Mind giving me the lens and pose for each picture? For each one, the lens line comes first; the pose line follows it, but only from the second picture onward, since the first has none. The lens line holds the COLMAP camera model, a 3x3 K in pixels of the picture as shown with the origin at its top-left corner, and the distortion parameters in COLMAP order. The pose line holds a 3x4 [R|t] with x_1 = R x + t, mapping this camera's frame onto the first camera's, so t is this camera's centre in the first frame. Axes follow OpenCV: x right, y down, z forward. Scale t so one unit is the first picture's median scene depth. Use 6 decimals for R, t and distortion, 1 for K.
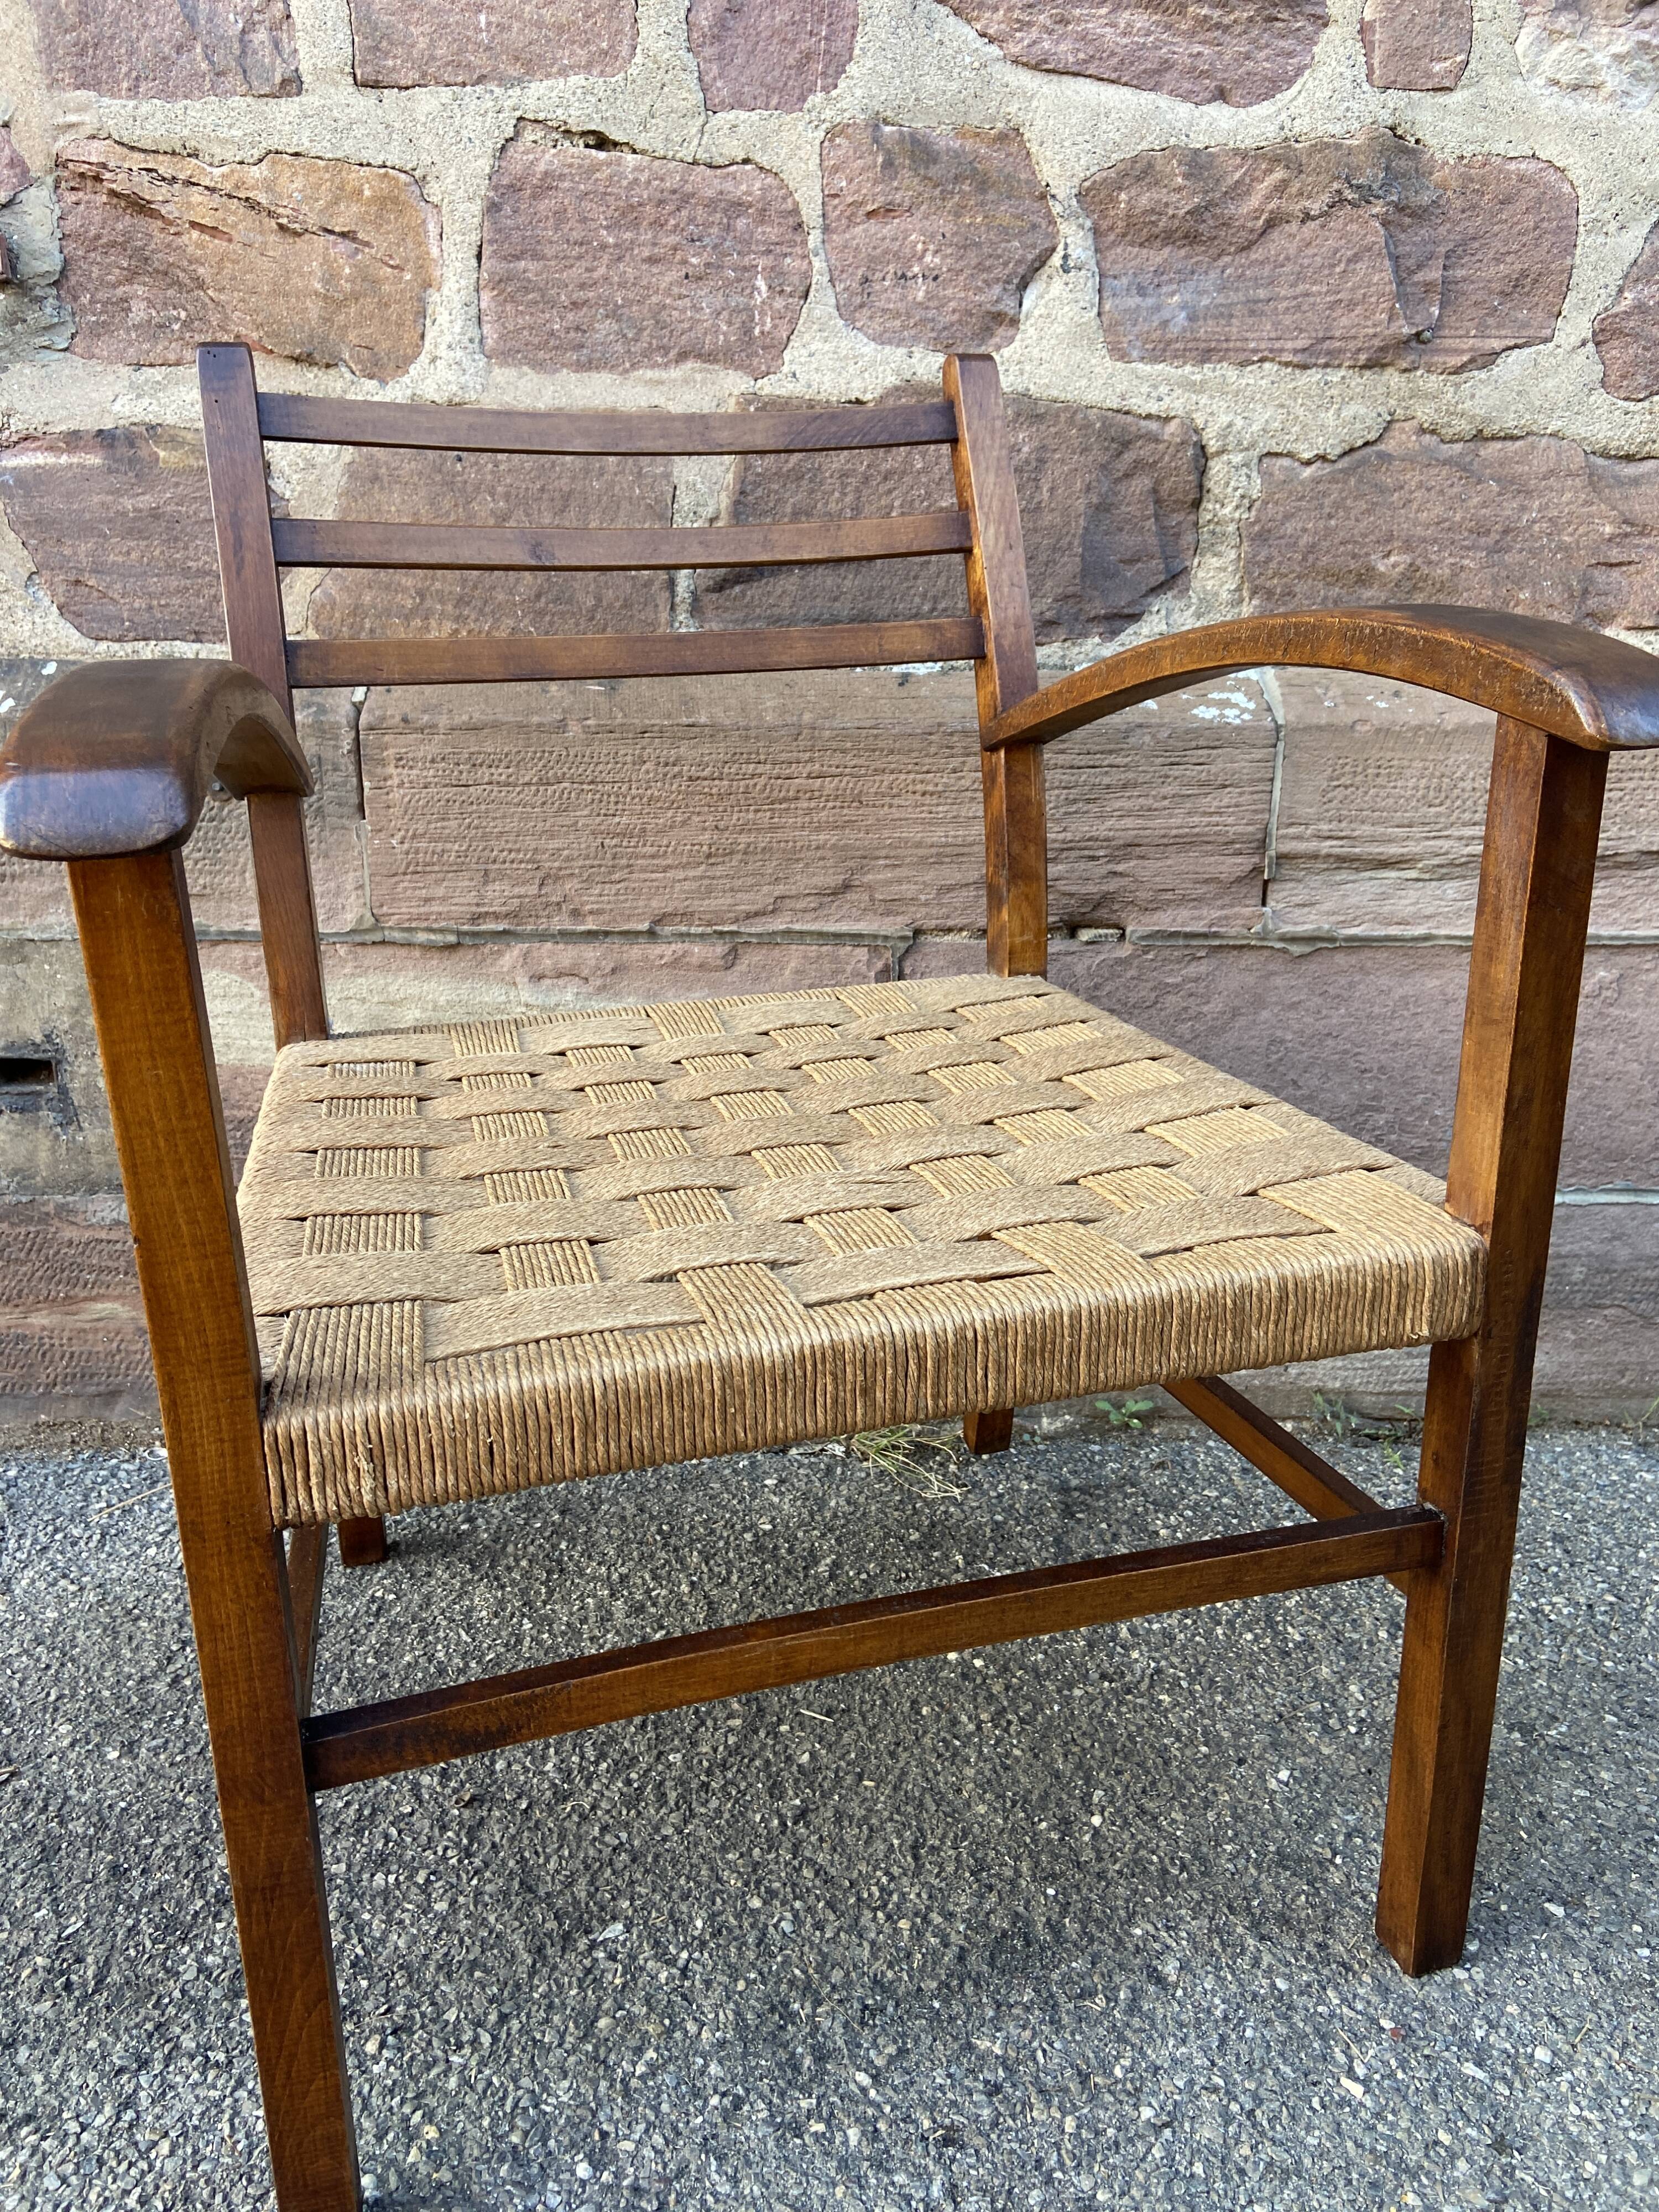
lens RADIAL K [[1673.5, 0, 823.4], [0, 1673.5, 1091.0], [0, 0, 1]] dist [0.128269, -0.170319]
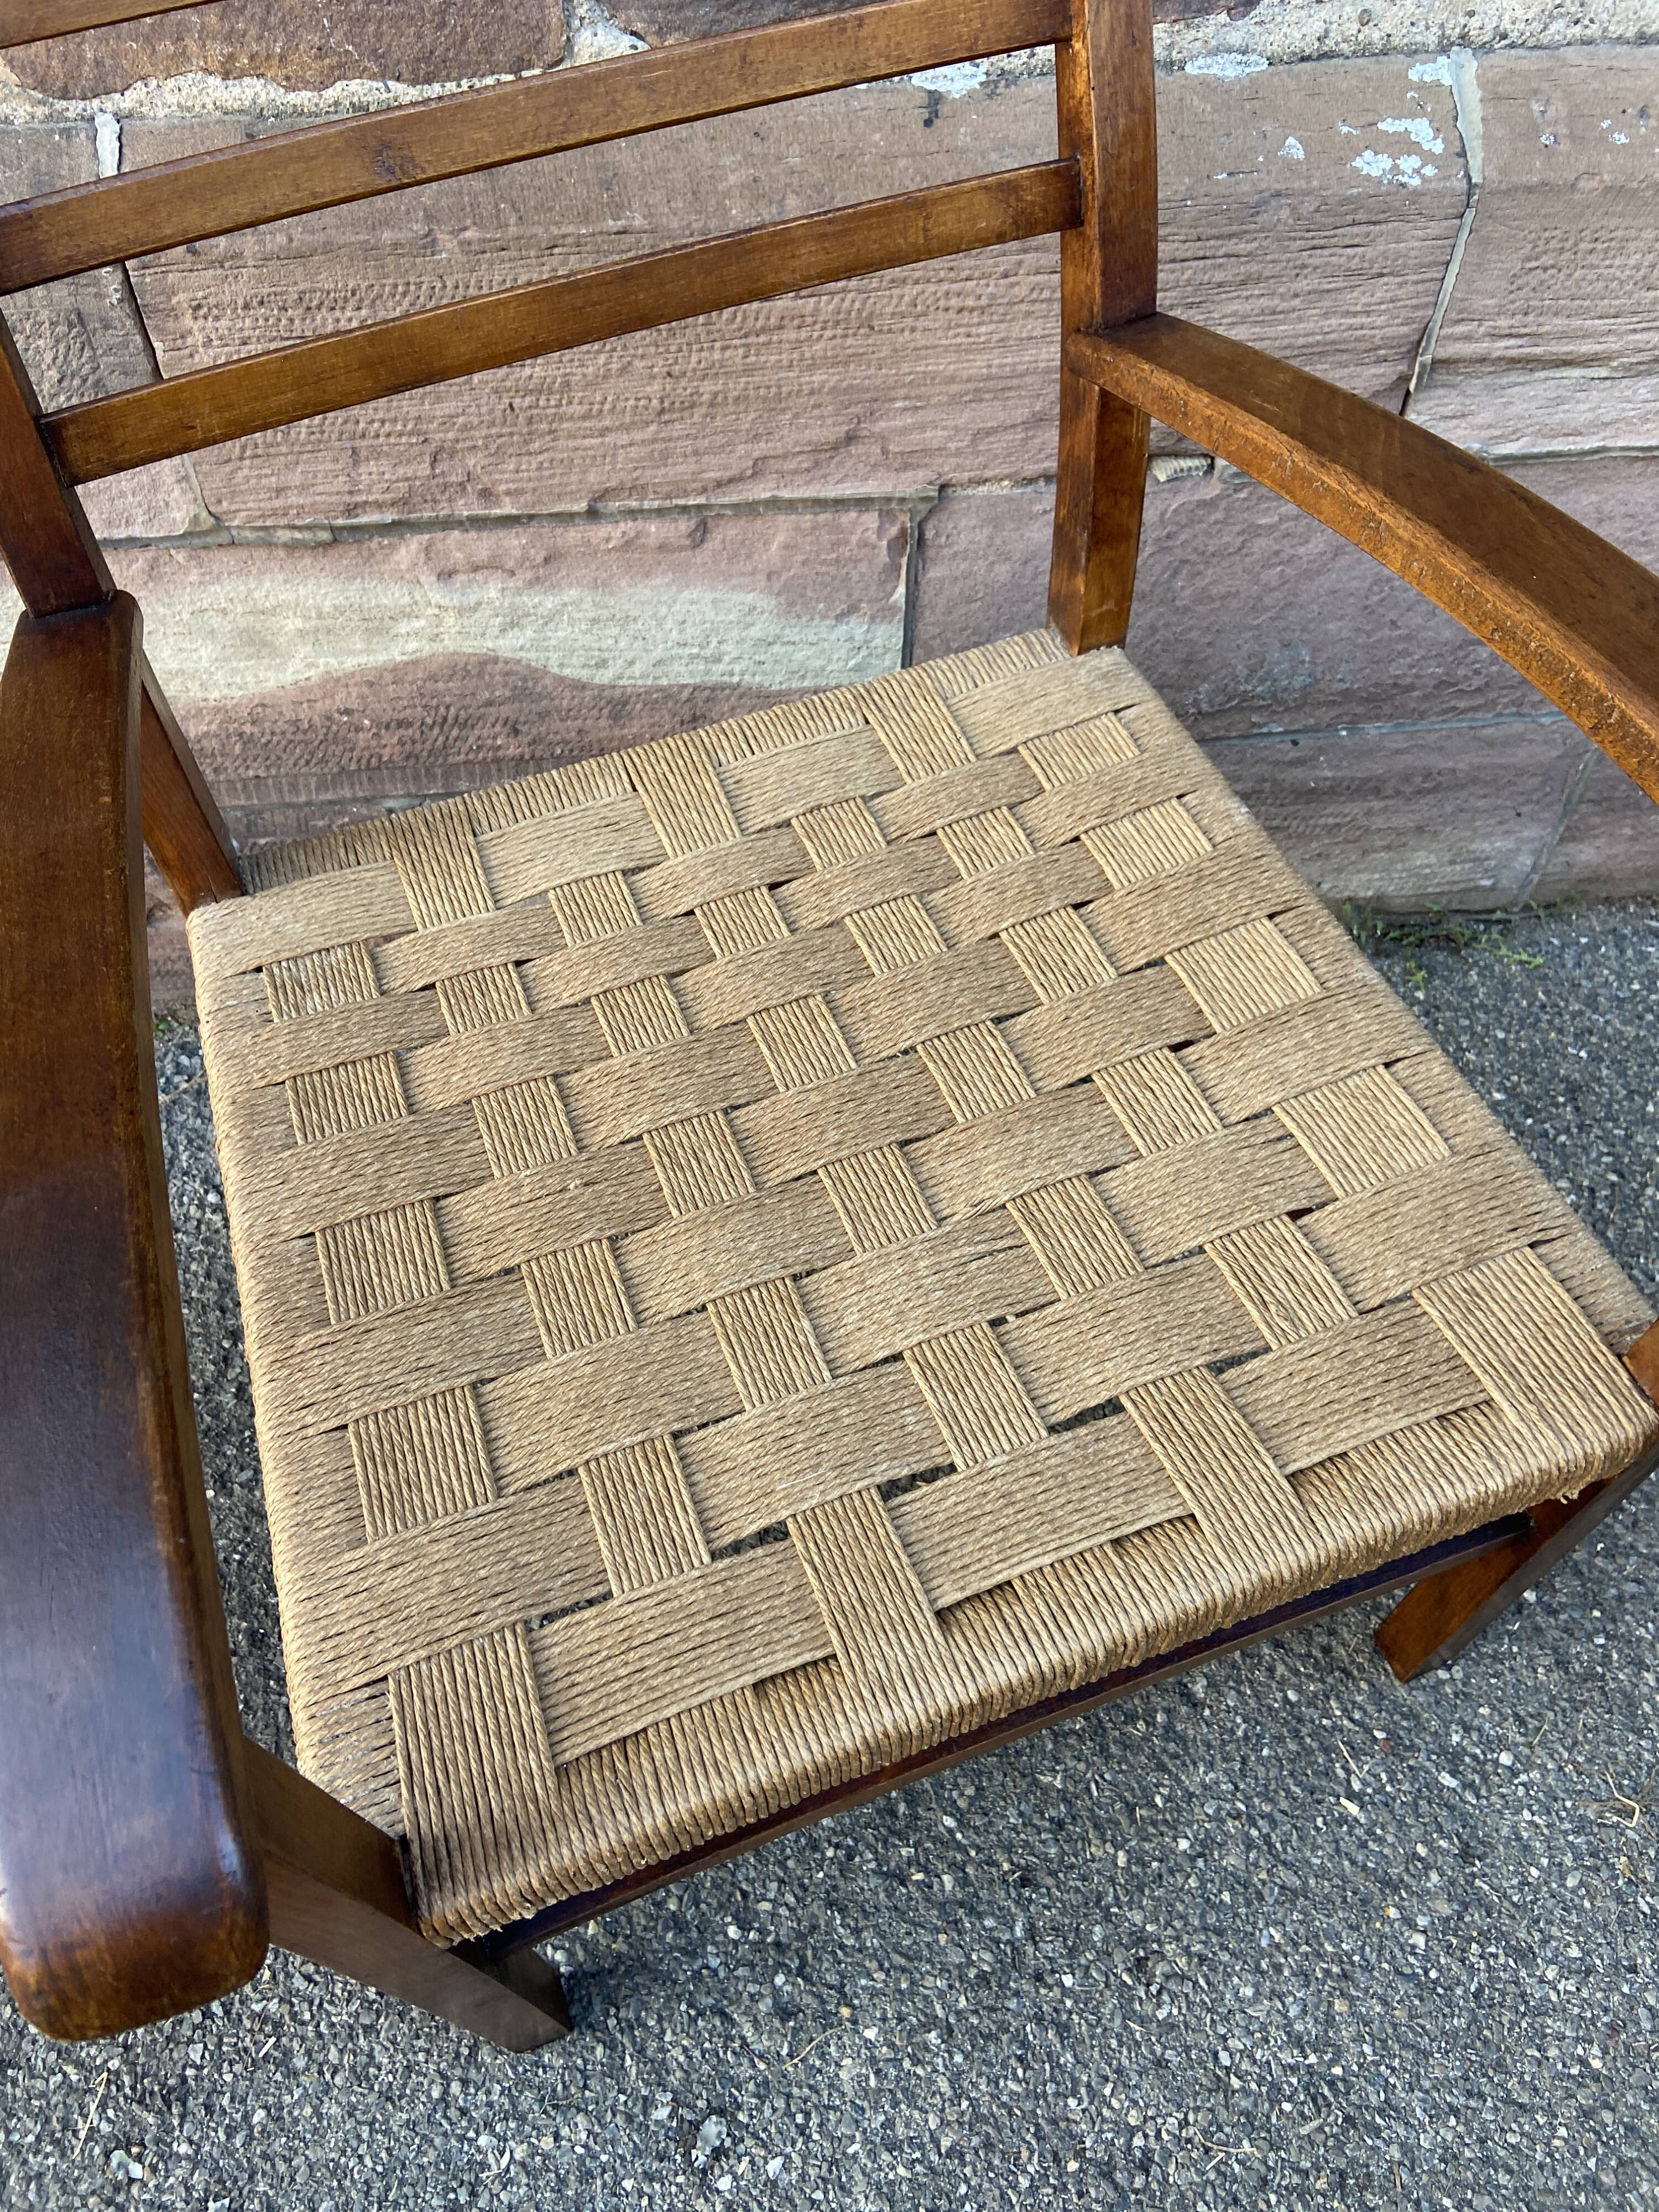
lens RADIAL K [[1673.5, 0, 822.3], [0, 1673.5, 1086.3], [0, 0, 1]] dist [0.128269, -0.170319]
pose [[0.996506, -0.071219, 0.043634, -0.053409], [0.028446, 0.780583, 0.624405, -0.380191], [-0.078529, -0.620982, 0.779881, 0.252899]]
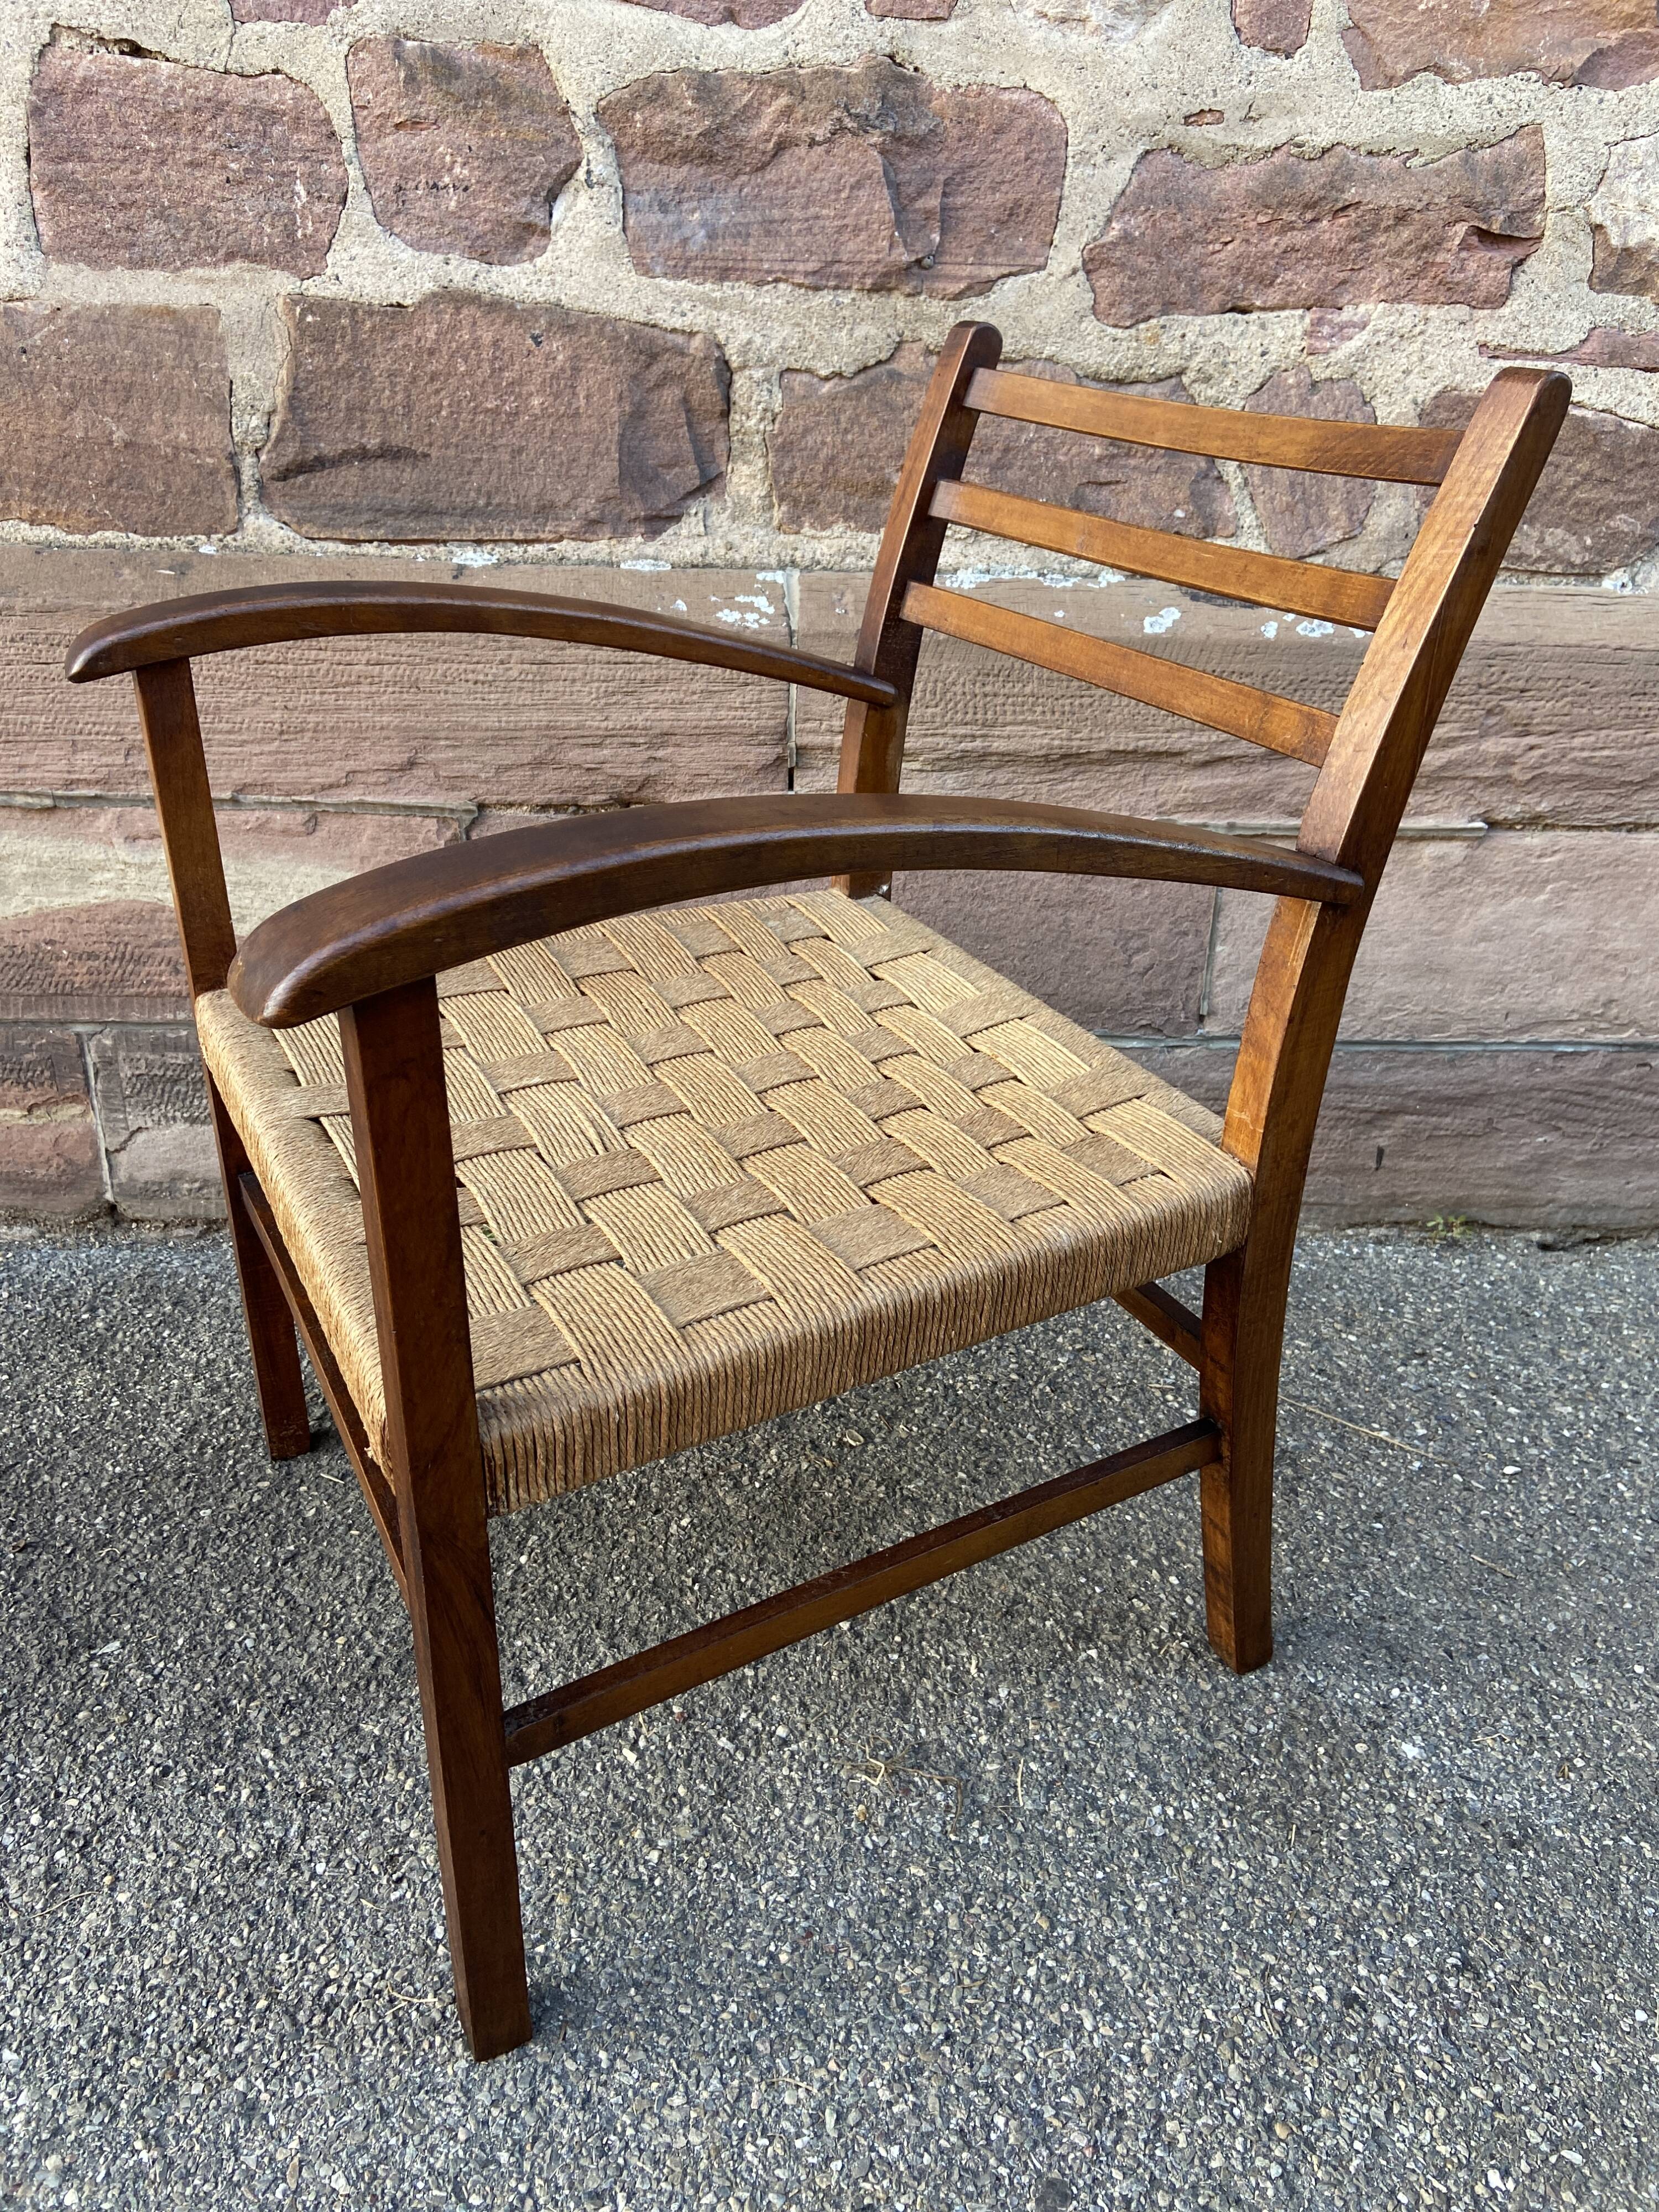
lens RADIAL K [[1673.5, 0, 843.0], [0, 1673.5, 1086.2], [0, 0, 1]] dist [0.128269, -0.170319]
pose [[0.999203, 0.012072, 0.038041, 0.269074], [-0.018320, 0.985541, 0.168444, -0.109592], [-0.035457, -0.169007, 0.984977, -0.156523]]
